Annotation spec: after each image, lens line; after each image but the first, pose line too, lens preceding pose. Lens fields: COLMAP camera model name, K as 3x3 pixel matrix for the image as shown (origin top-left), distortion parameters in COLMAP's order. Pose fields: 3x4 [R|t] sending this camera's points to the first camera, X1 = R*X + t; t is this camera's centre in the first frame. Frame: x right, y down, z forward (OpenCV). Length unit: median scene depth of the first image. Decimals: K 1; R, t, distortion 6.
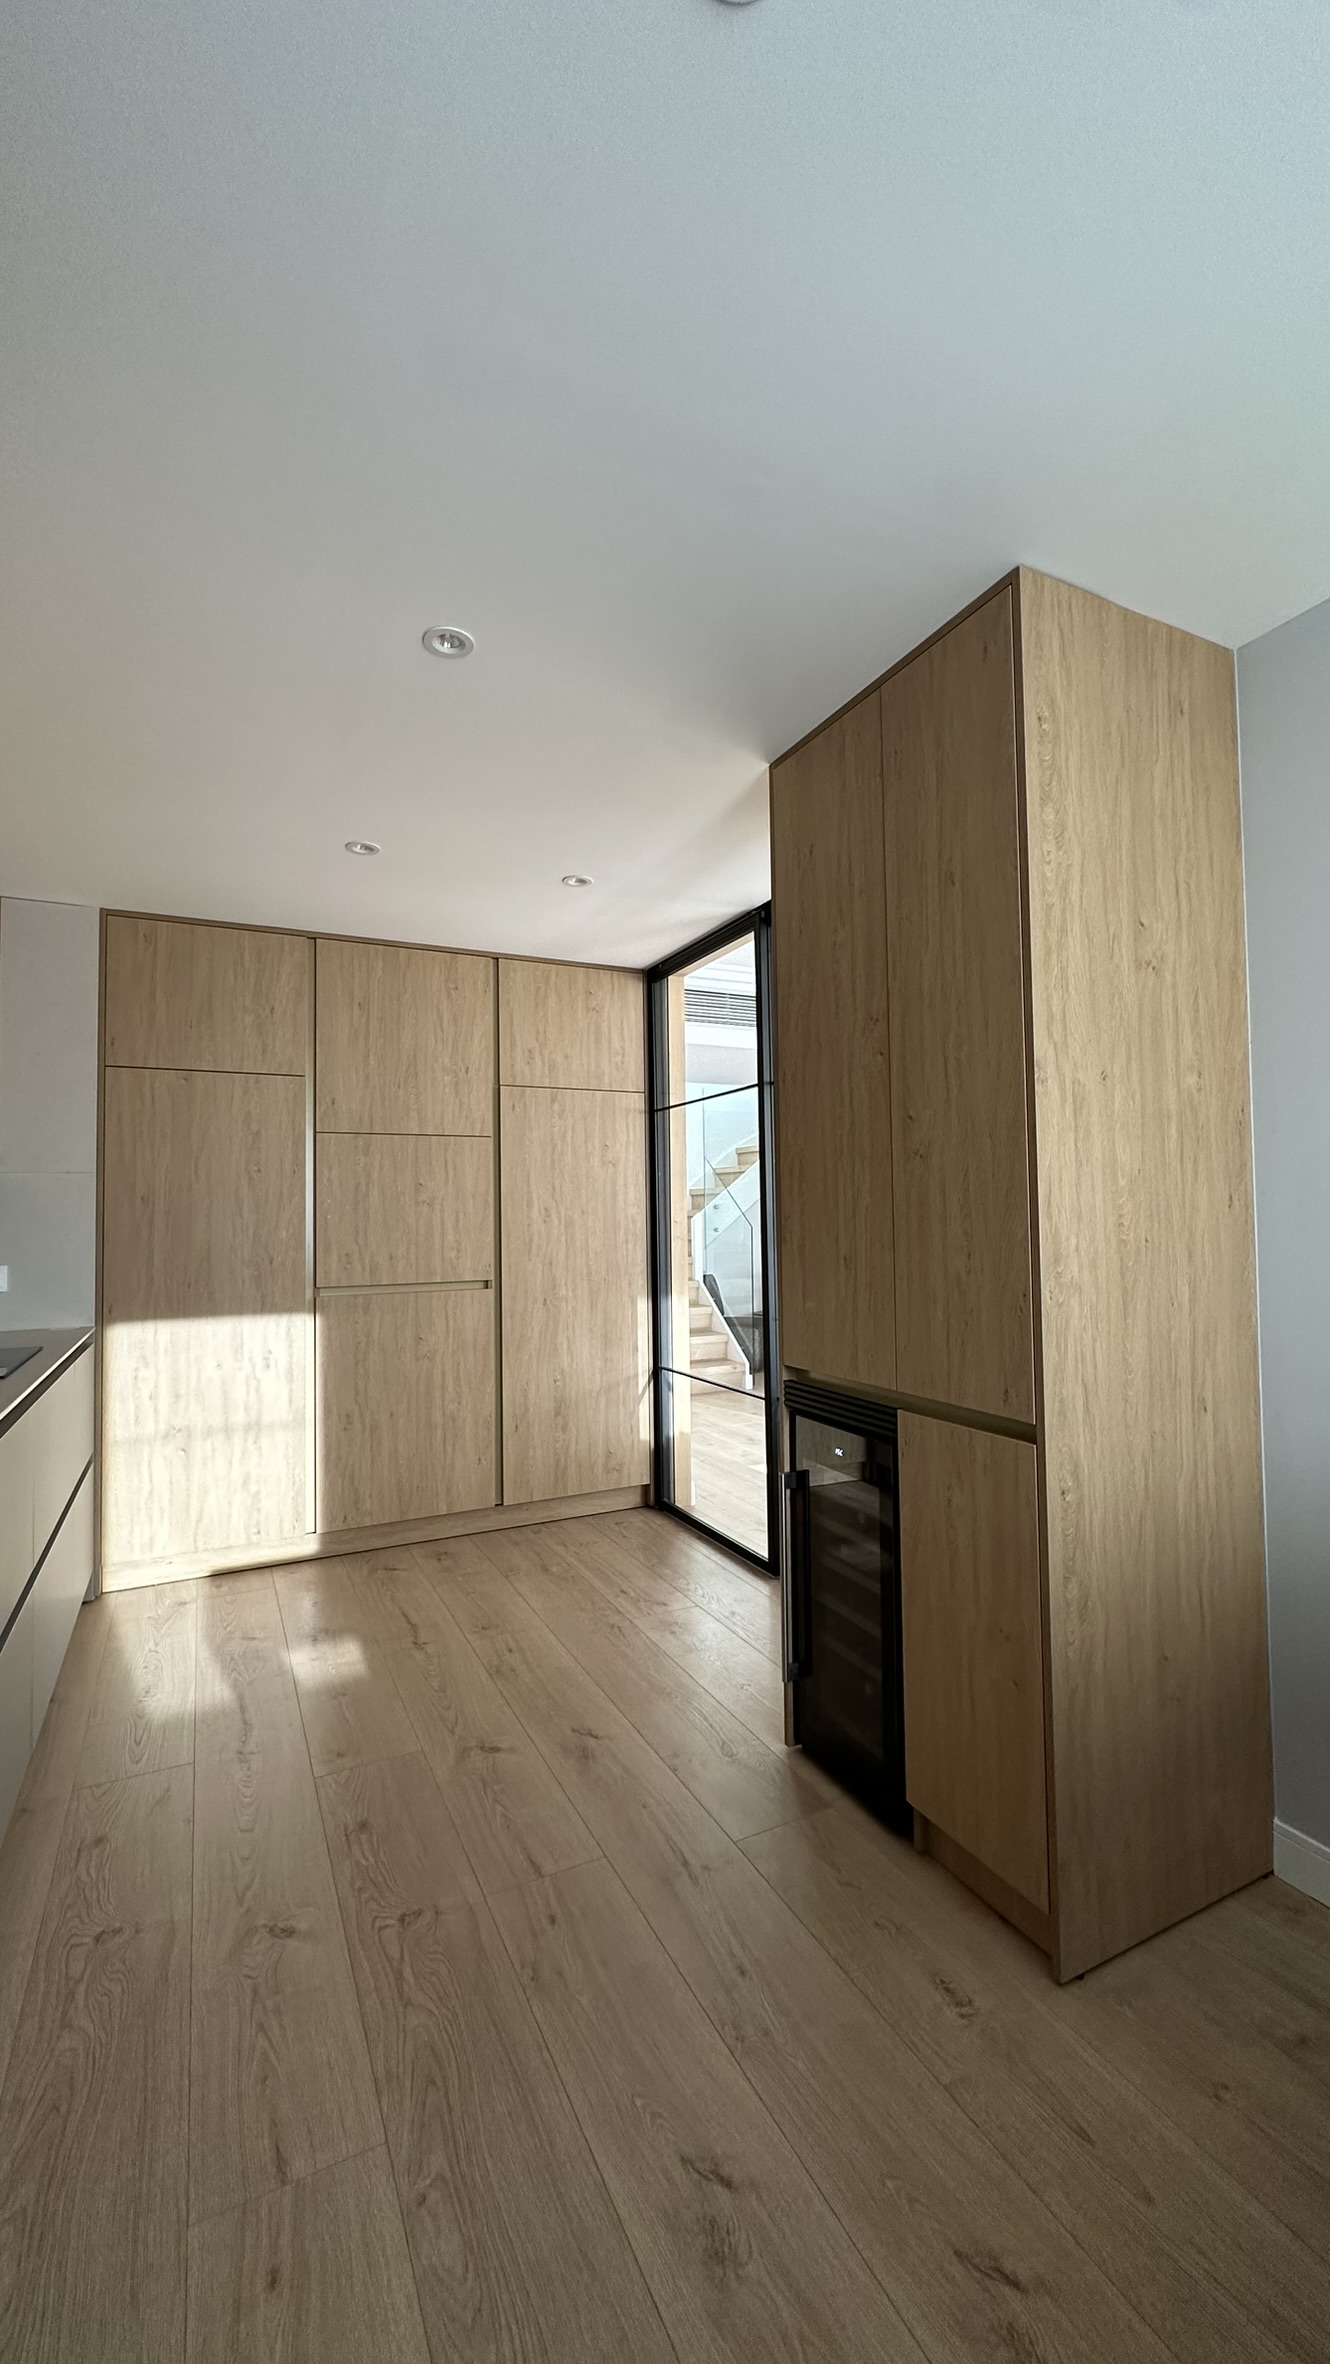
lens RADIAL K [[943.2, 0, 663.4], [0, 943.2, 1184.5], [0, 0, 1]] dist [-0.006081, 0.000815]
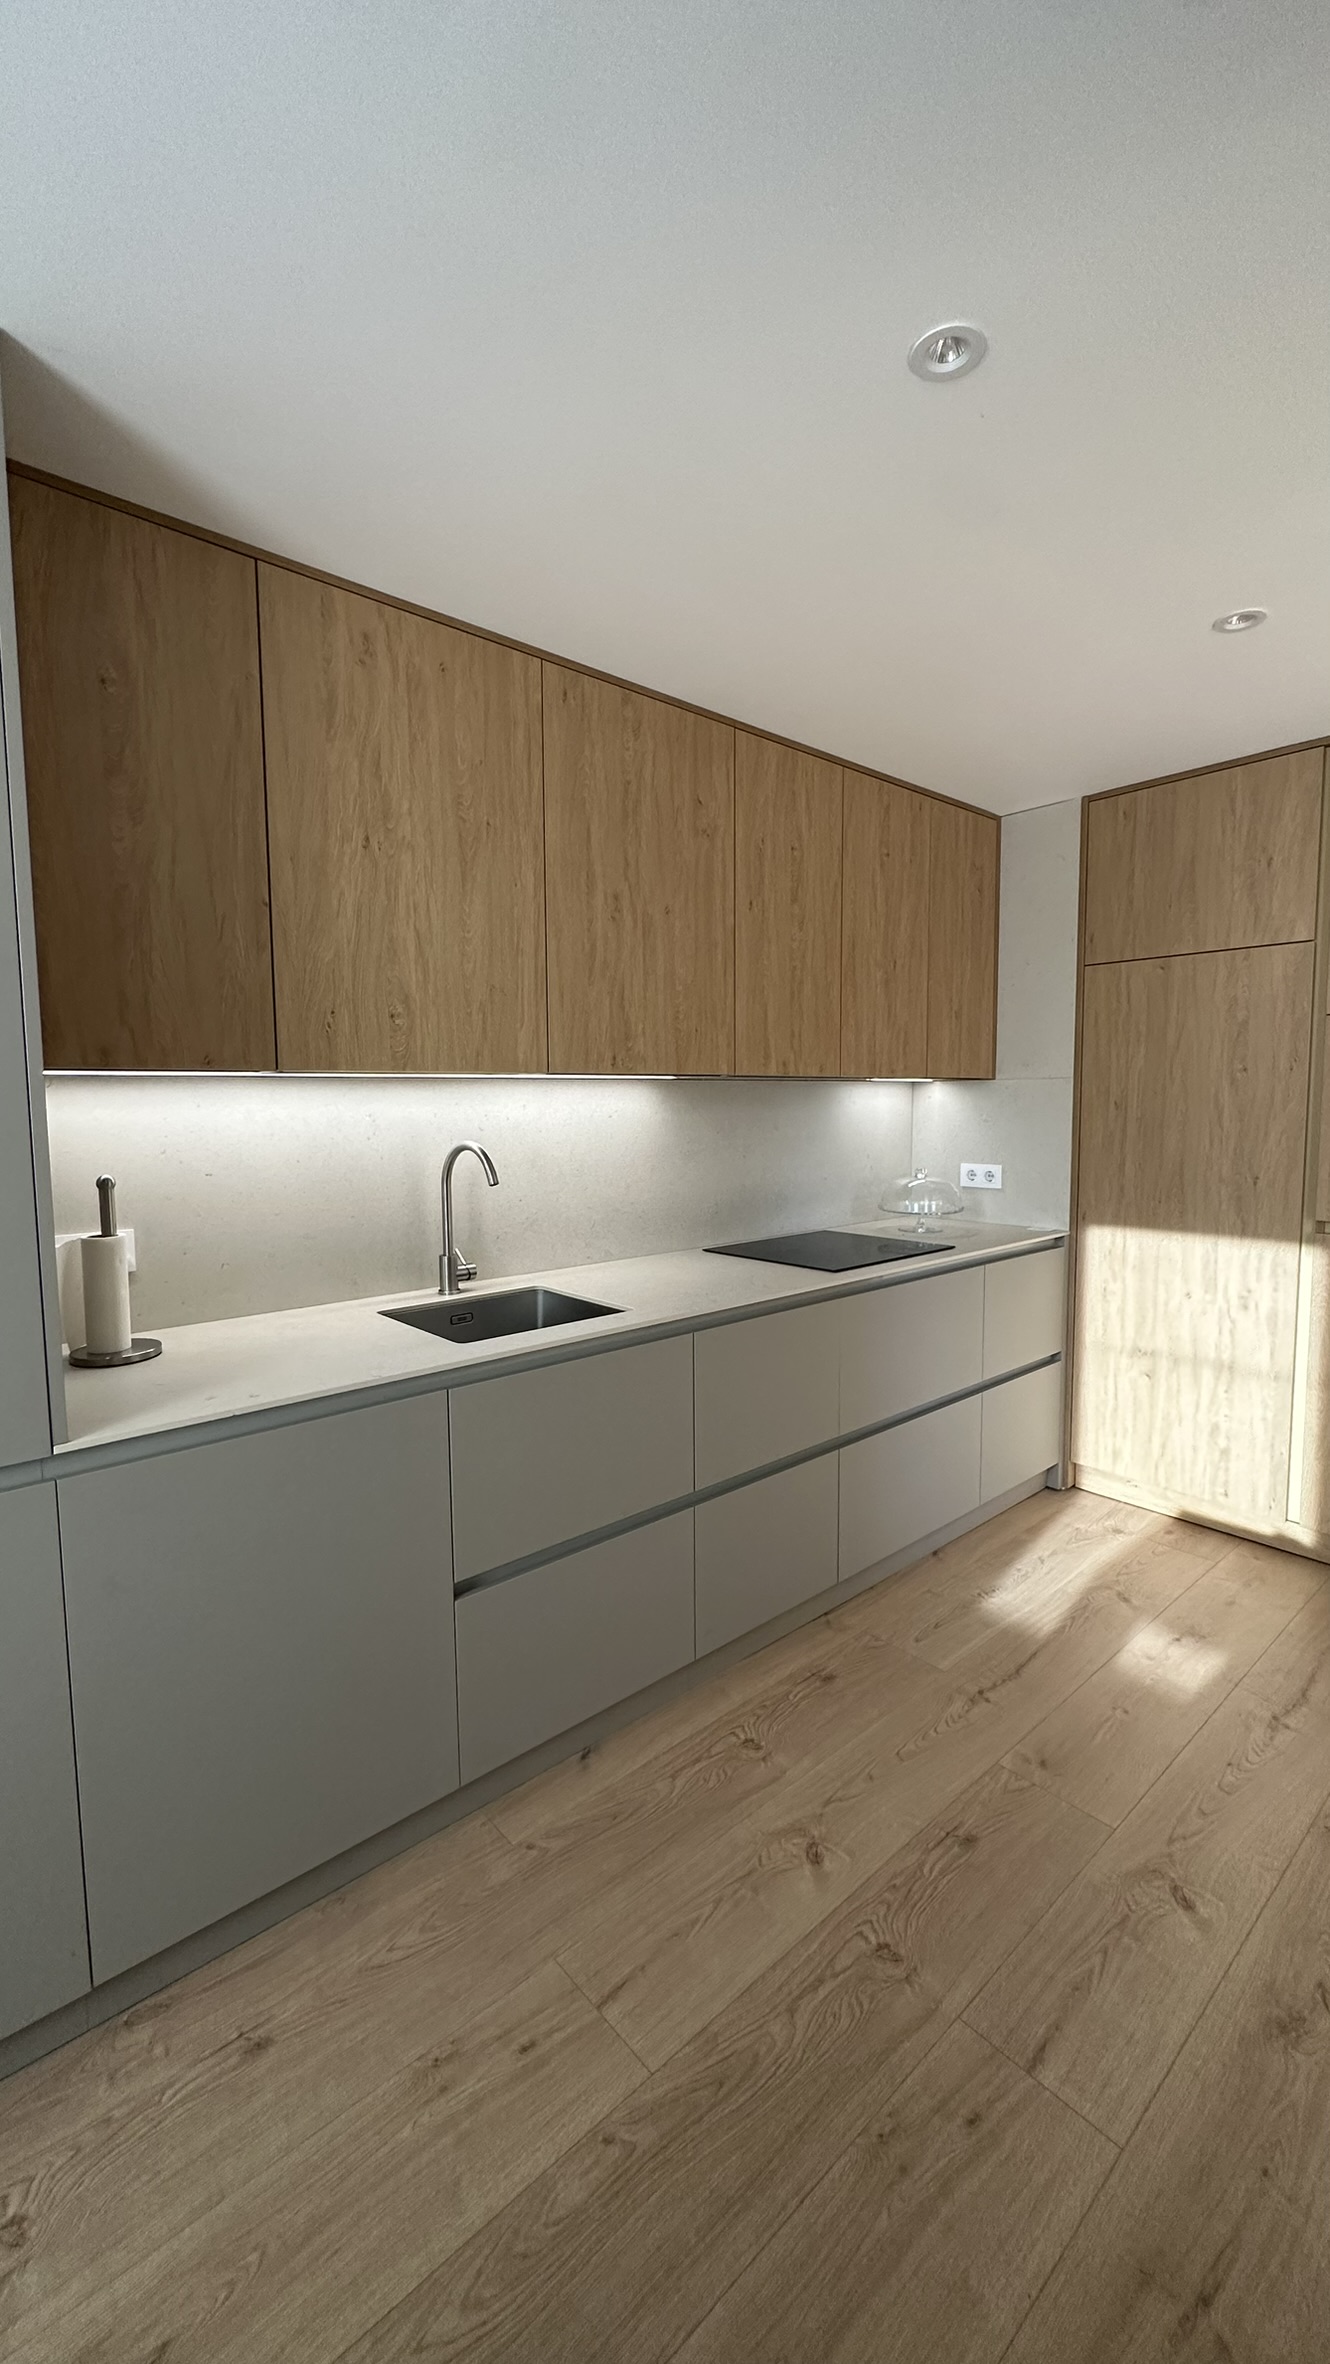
lens RADIAL K [[945.2, 0, 665.0], [0, 945.2, 1182.0], [0, 0, 1]] dist [-0.005264, 0.000850]
pose [[0.264086, 0.096871, -0.959622, 0.282128], [0.041107, 0.992909, 0.111544, -0.036461], [0.963623, -0.068905, 0.258232, 0.371686]]
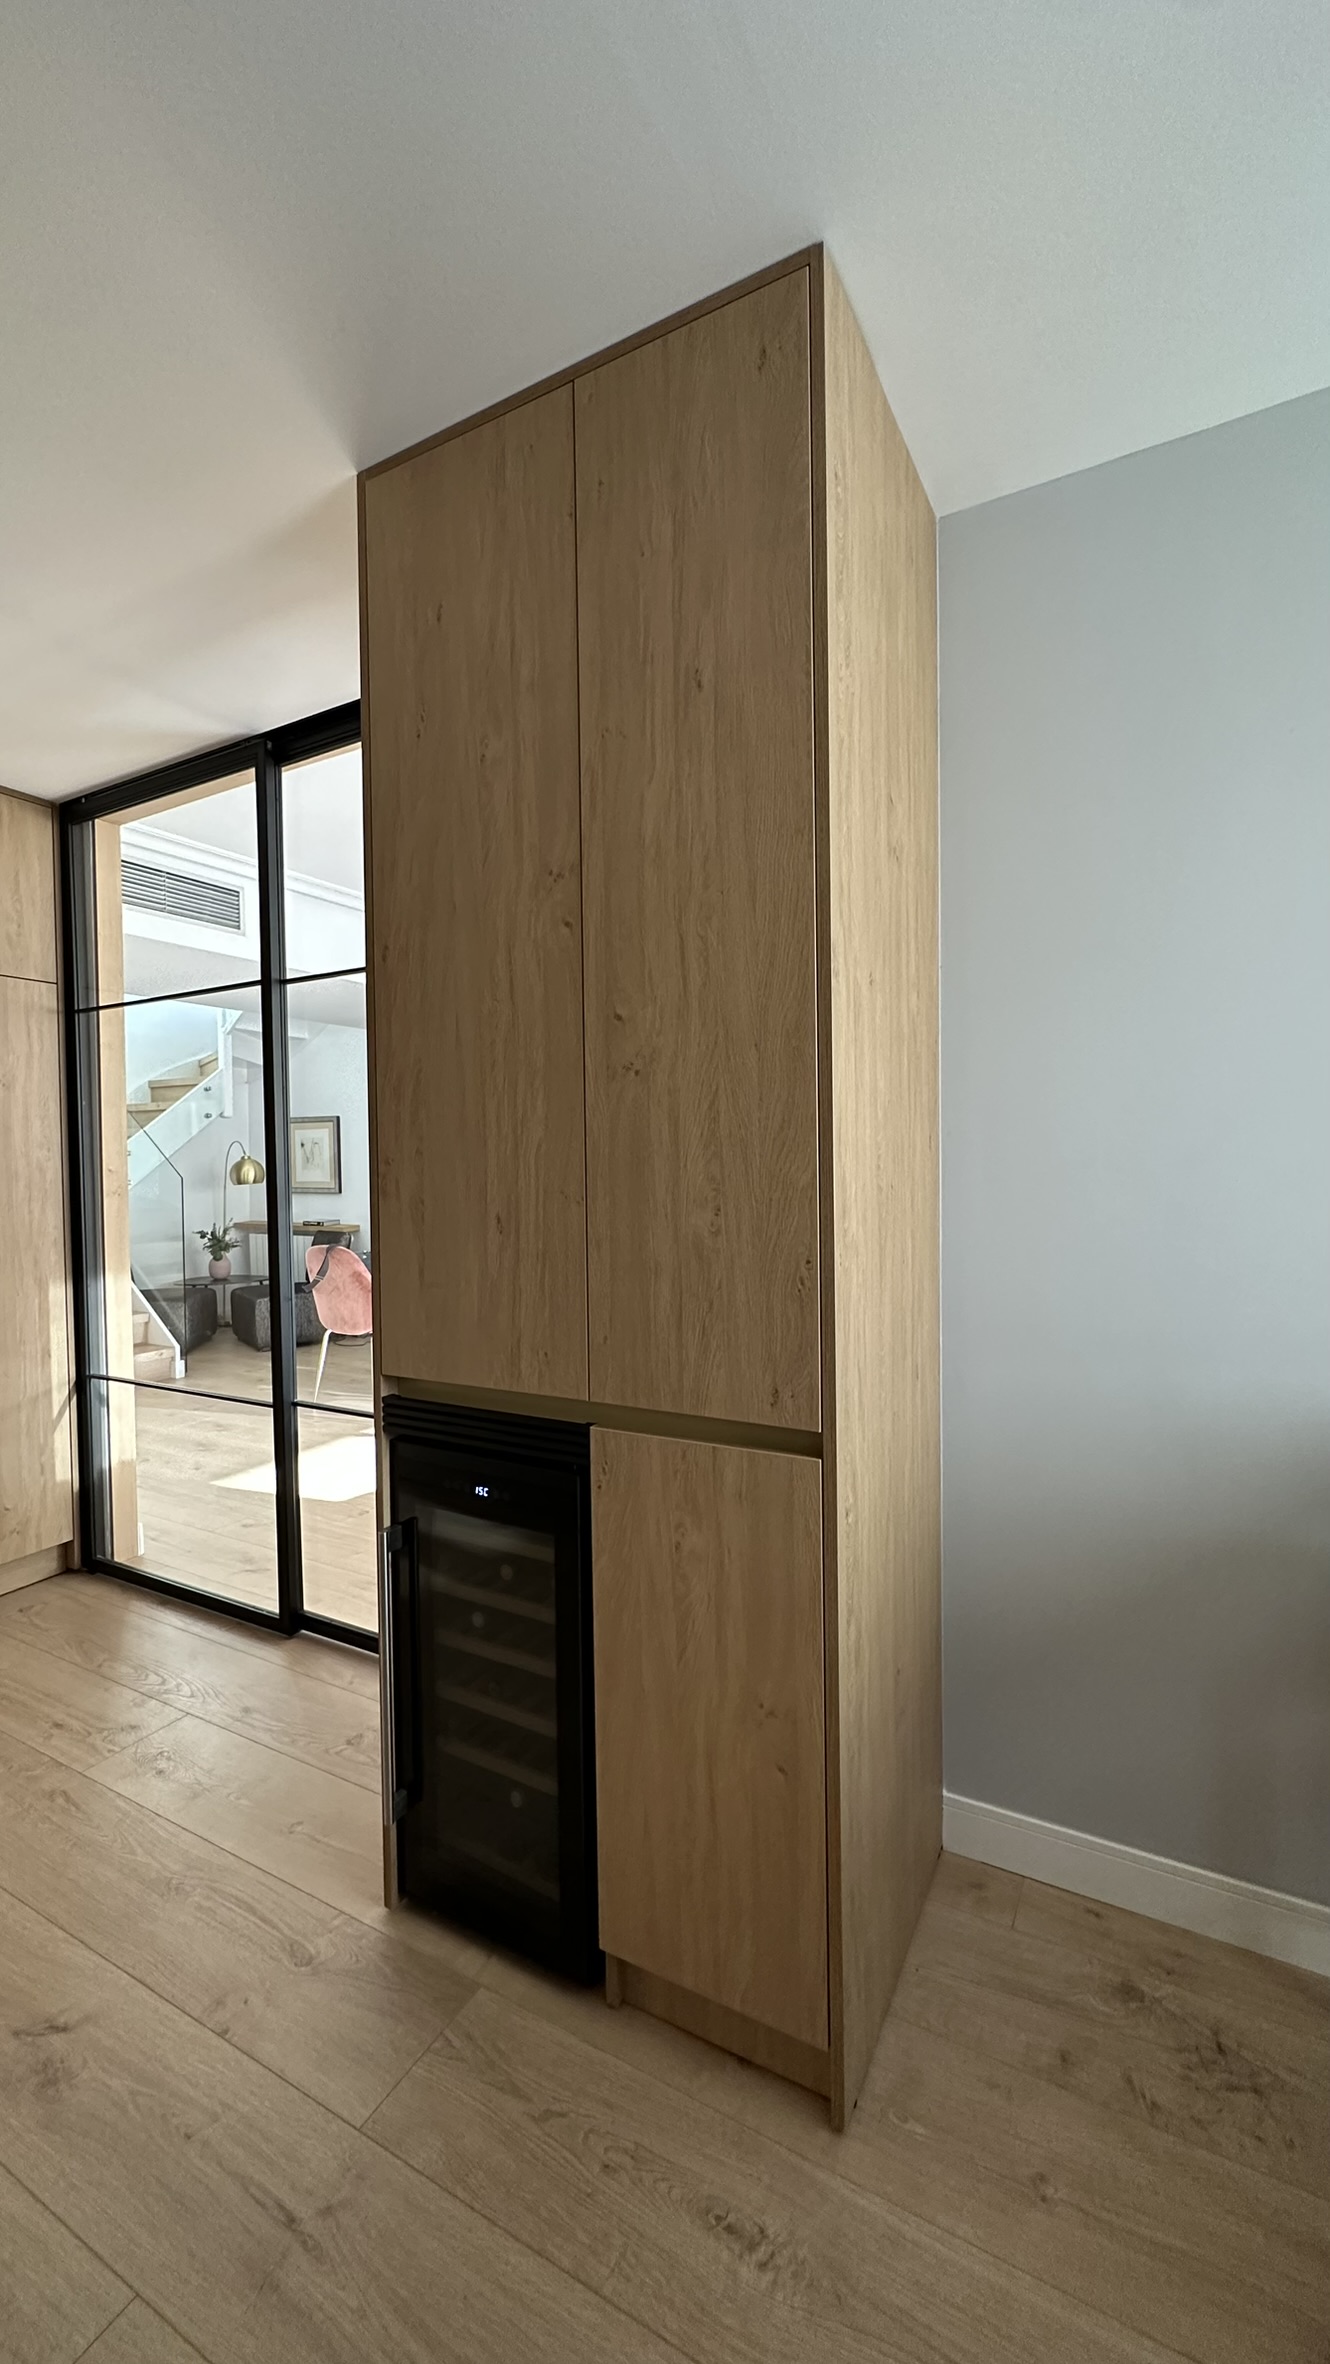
lens RADIAL K [[945.2, 0, 665.0], [0, 945.2, 1182.0], [0, 0, 1]] dist [-0.005264, 0.000850]
pose [[0.819744, -0.011190, 0.572620, -0.077028], [-0.017478, 0.998855, 0.044540, 0.013118], [-0.572463, -0.046520, 0.818610, 0.258592]]
